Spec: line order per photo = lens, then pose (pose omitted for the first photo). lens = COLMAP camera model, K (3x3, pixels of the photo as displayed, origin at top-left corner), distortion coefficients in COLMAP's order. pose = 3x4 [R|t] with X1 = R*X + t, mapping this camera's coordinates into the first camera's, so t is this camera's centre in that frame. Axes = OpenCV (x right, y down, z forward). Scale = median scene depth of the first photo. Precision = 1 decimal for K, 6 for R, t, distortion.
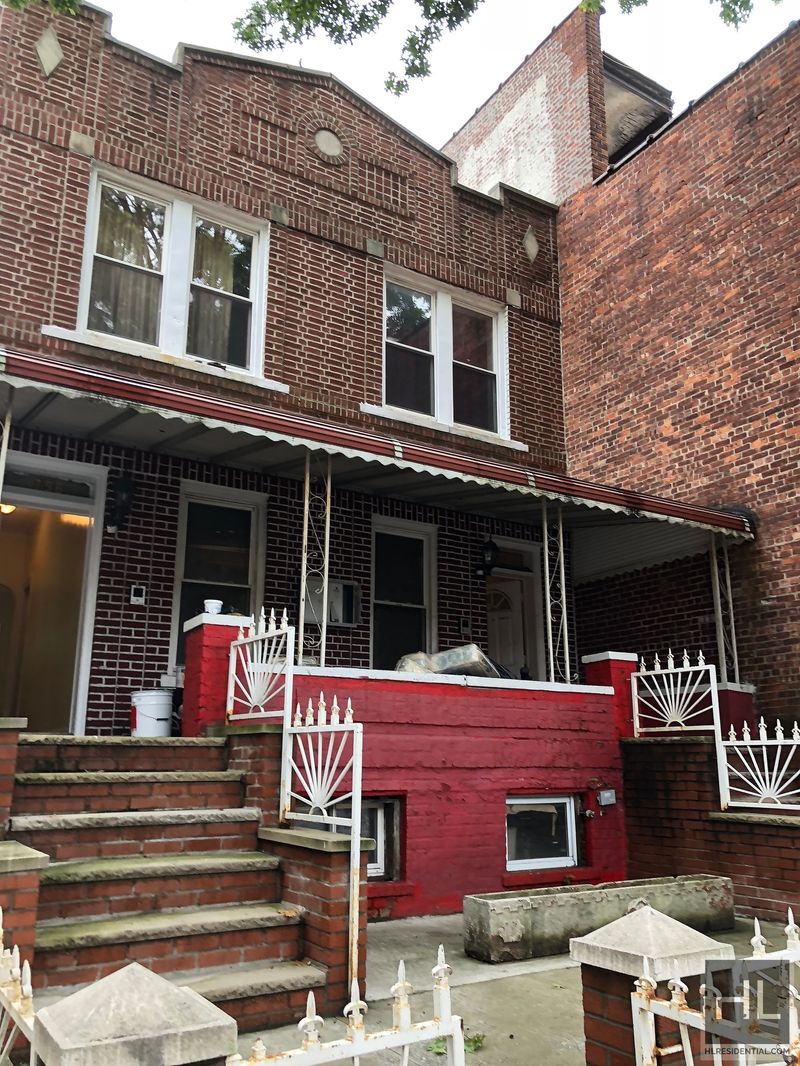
lens RADIAL K [[870.5, 0, 407.0], [0, 870.5, 543.1], [0, 0, 1]] dist [0.035180, -0.023576]
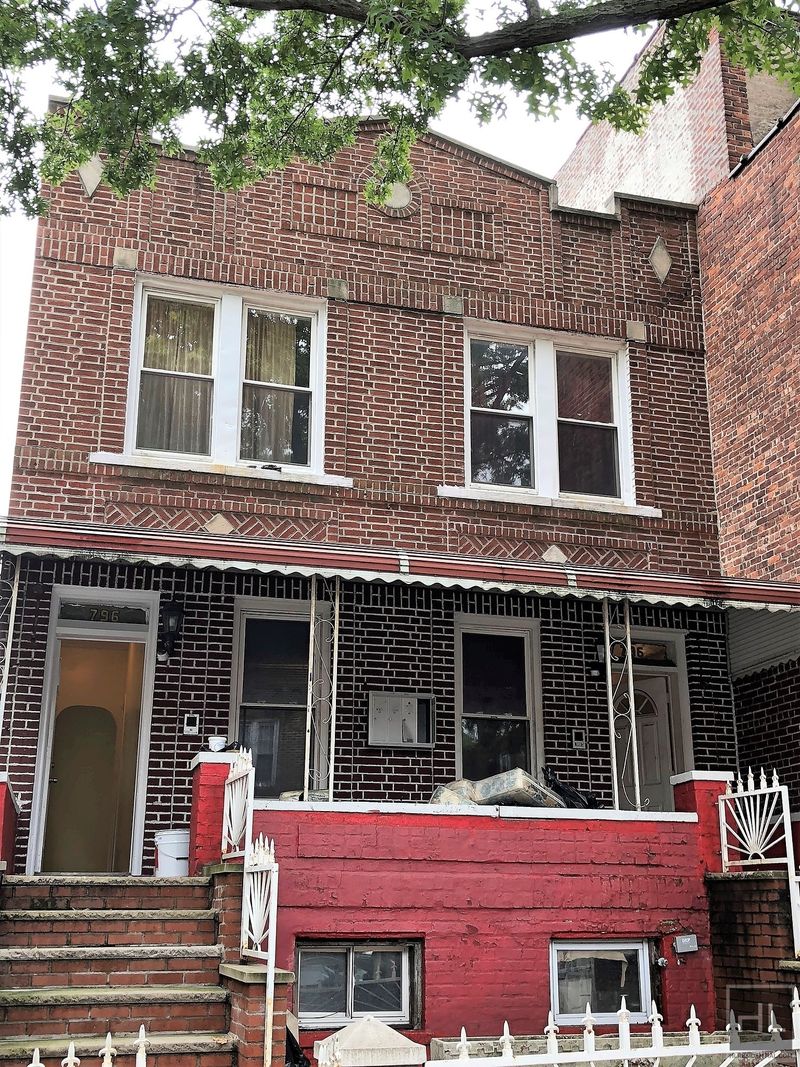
lens RADIAL K [[1225.1, 0, 396.7], [0, 1225.1, 529.2], [0, 0, 1]] dist [0.032371, 0.000000]
pose [[0.958289, -0.084279, -0.273092, 0.269664], [0.069457, 0.995561, -0.063514, -0.048473], [0.277233, 0.041896, 0.959889, -0.216369]]
